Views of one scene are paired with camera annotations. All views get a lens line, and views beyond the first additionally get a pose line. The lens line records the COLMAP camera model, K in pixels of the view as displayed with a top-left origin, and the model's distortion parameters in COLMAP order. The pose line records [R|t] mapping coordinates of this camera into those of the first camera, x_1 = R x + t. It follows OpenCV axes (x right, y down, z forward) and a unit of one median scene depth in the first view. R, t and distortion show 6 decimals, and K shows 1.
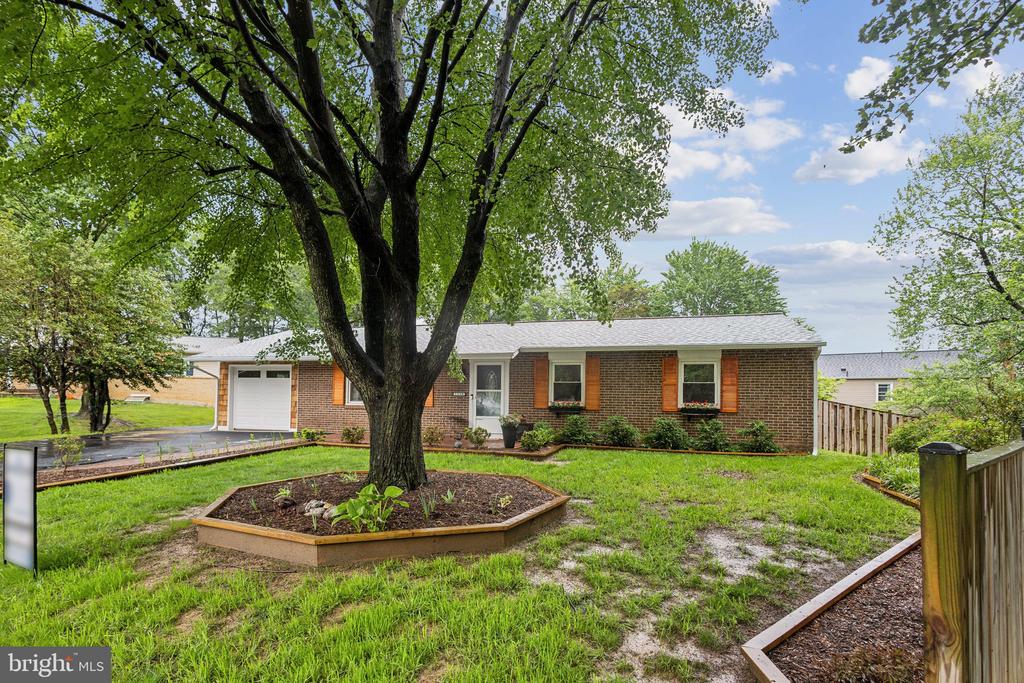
lens RADIAL K [[472.7, 0, 511.1], [0, 472.7, 335.4], [0, 0, 1]] dist [0.002480, 0.000326]
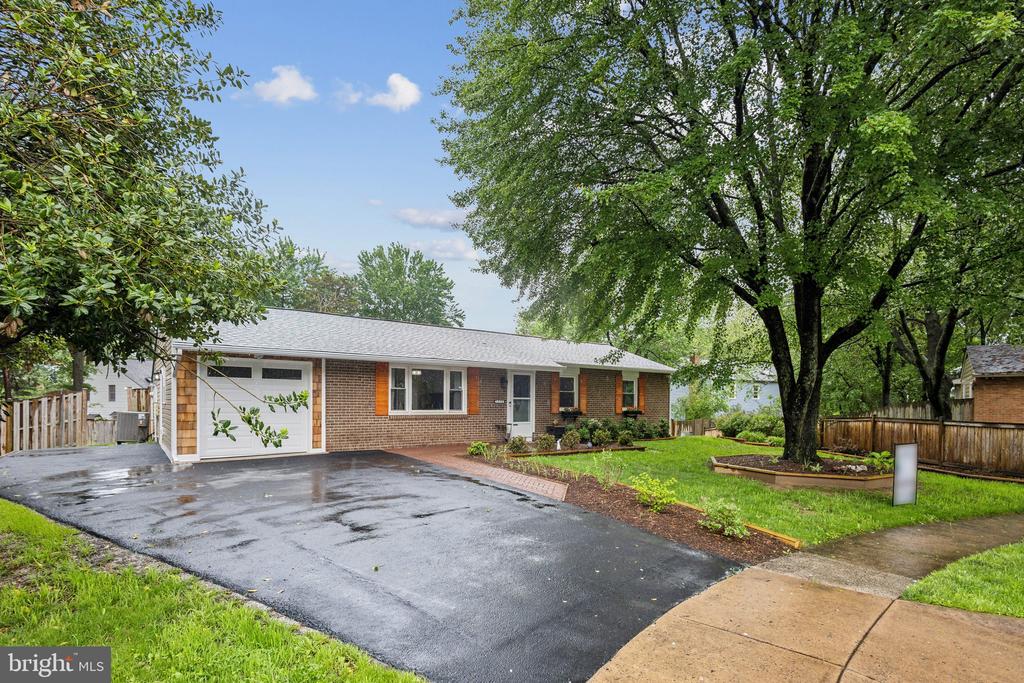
lens RADIAL K [[472.7, 0, 511.1], [0, 472.7, 335.4], [0, 0, 1]] dist [0.002480, 0.000326]
pose [[0.626855, 0.102910, 0.772310, -0.907927], [-0.100388, 0.993644, -0.050921, 0.030957], [-0.772641, -0.045611, 0.633202, 0.336964]]
